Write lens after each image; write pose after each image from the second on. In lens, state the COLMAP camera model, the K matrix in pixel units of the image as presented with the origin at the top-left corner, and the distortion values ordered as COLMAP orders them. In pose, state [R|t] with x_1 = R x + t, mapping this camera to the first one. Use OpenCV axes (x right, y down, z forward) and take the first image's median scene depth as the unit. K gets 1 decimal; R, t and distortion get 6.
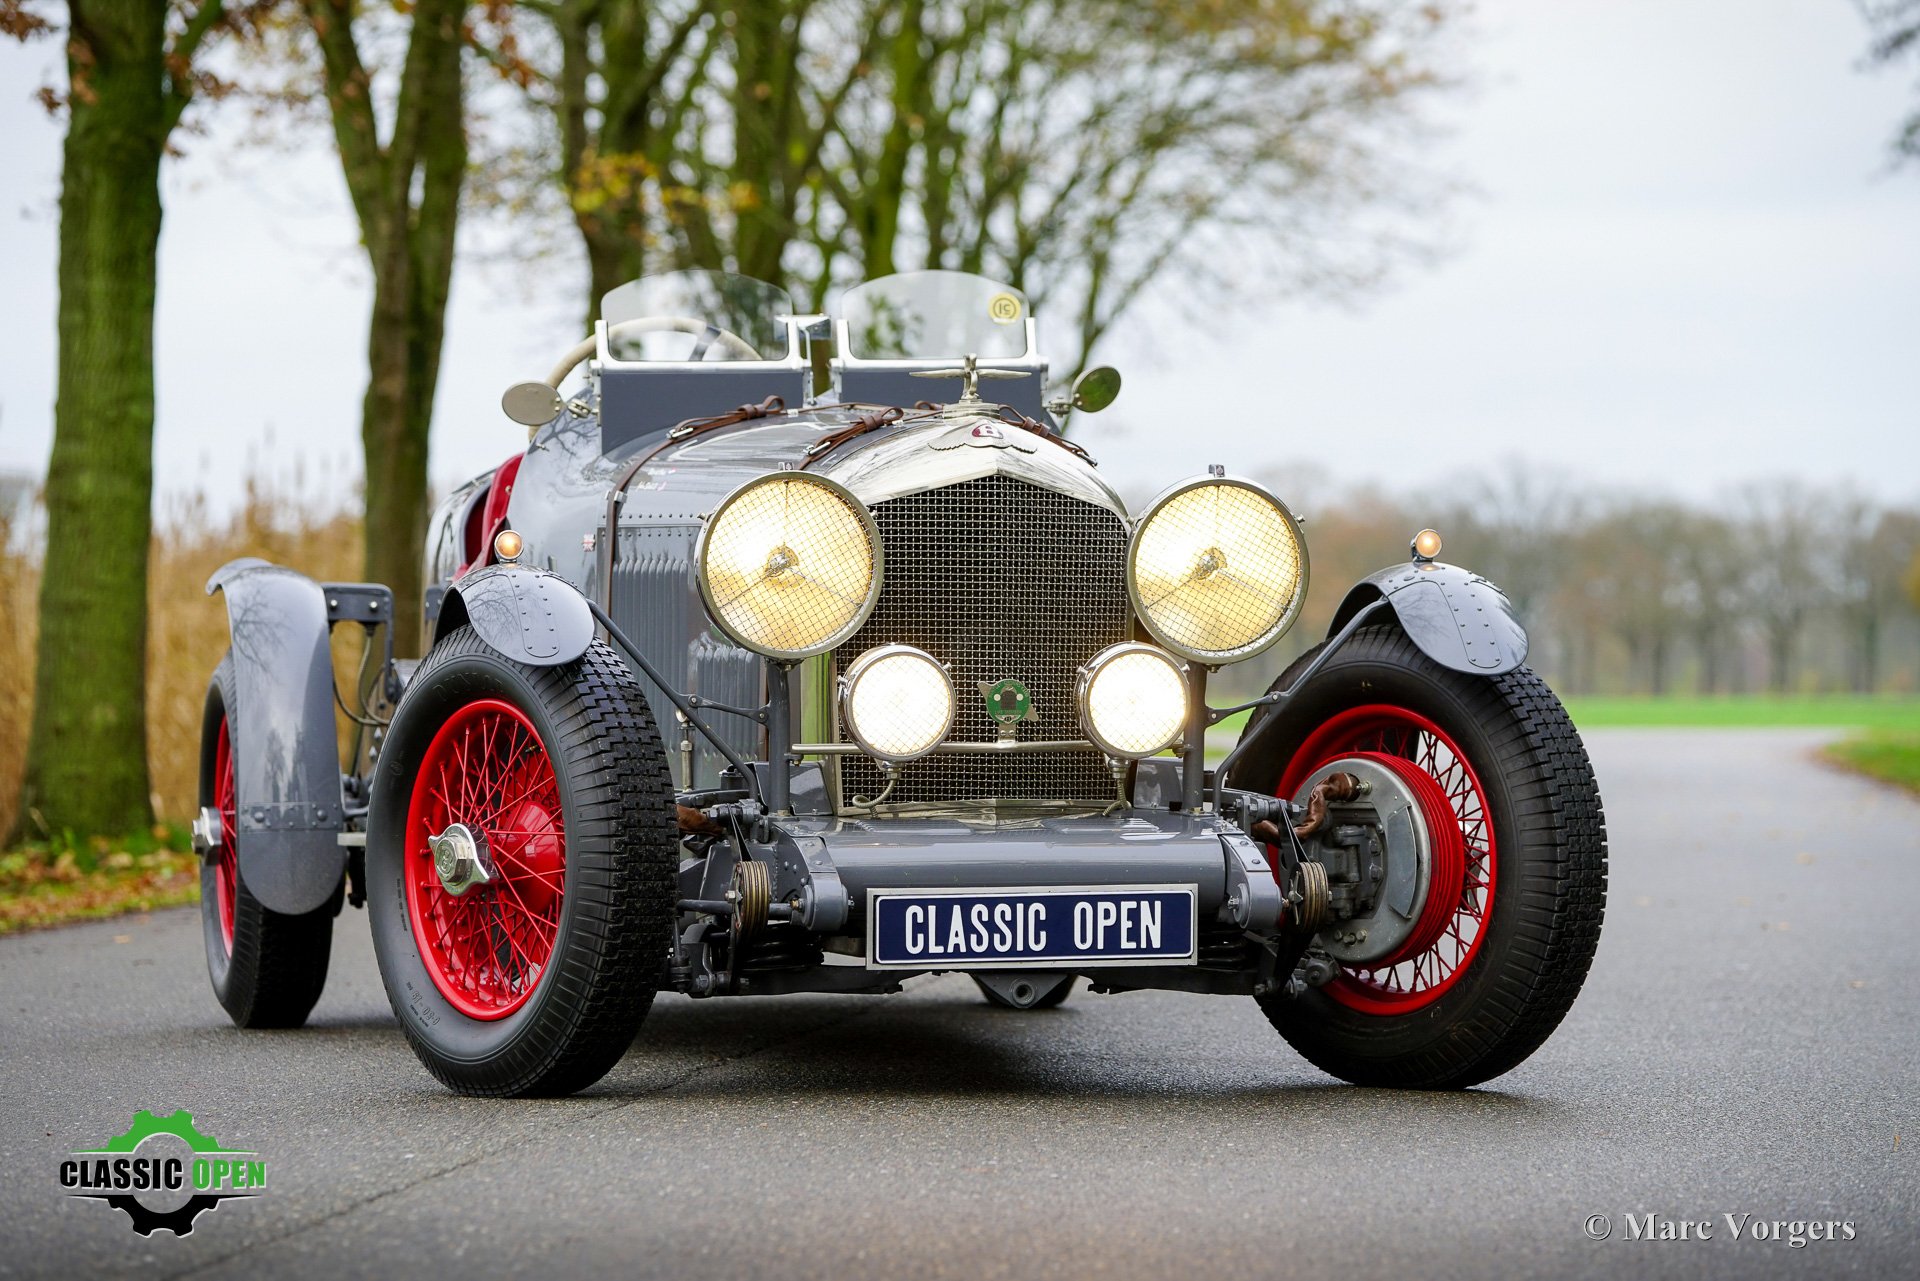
lens RADIAL K [[6687.3, 0, 960.0], [0, 6687.3, 640.5], [0, 0, 1]] dist [-0.056571, -5.362724]
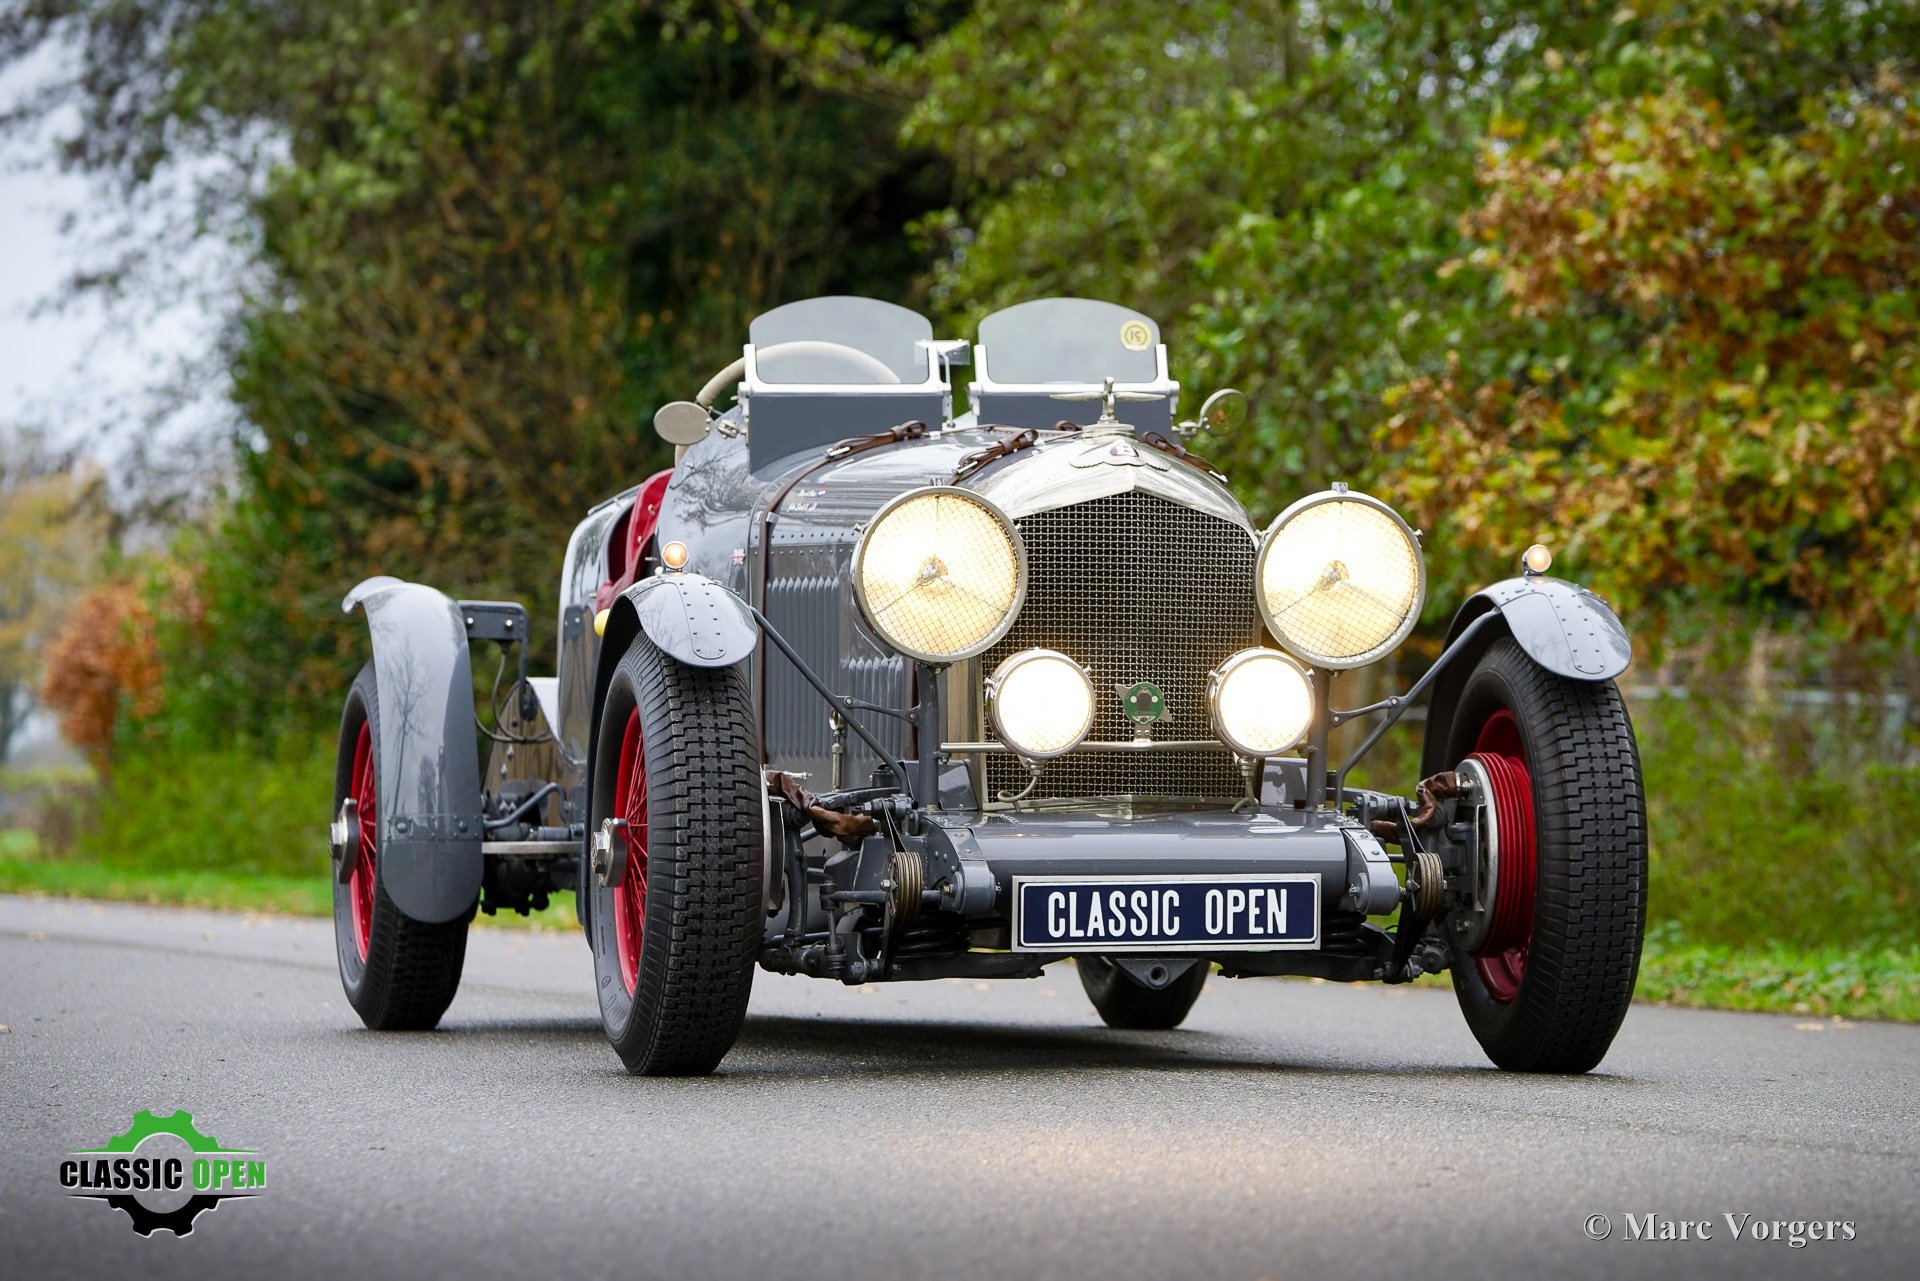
lens RADIAL K [[7472.0, 0, 1014.8], [0, 7472.0, 641.4], [0, 0, 1]] dist [-0.048965, 0.655474]
pose [[0.999993, 0.003257, -0.001731, -0.011262], [-0.003272, 0.999955, -0.008881, 0.009831], [0.001702, 0.008887, 0.999959, -0.191636]]
